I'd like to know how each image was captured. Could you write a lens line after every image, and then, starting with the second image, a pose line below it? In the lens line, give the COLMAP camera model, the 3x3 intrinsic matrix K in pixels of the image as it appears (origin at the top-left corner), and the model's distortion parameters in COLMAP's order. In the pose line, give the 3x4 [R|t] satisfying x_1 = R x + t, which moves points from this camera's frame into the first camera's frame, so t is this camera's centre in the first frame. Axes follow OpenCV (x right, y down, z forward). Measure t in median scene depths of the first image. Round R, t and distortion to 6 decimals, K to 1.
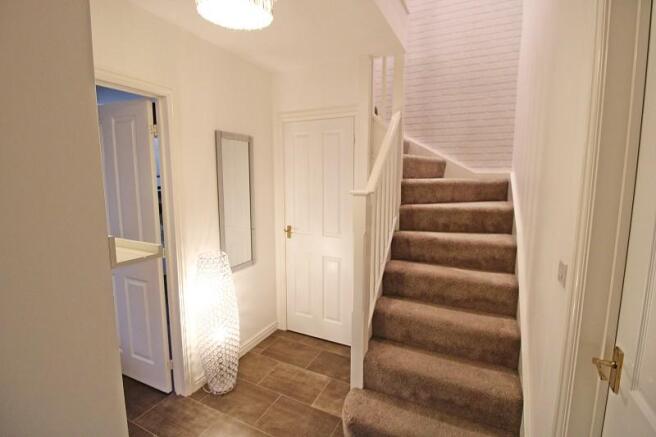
lens RADIAL K [[306.5, 0, 330.3], [0, 306.5, 215.2], [0, 0, 1]] dist [-0.009404, -0.008397]
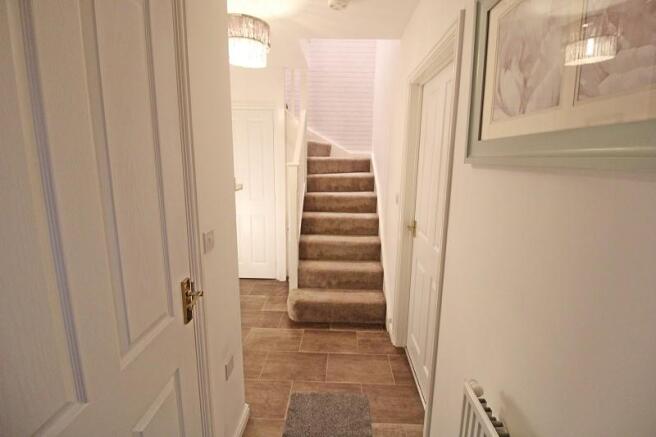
lens RADIAL K [[306.5, 0, 325.6], [0, 306.5, 216.2], [0, 0, 1]] dist [-0.009404, -0.008397]
pose [[0.919705, -0.064191, 0.387327, -0.286619], [0.037192, 0.996352, 0.076811, 0.057892], [-0.390844, -0.056238, 0.918737, -0.414384]]
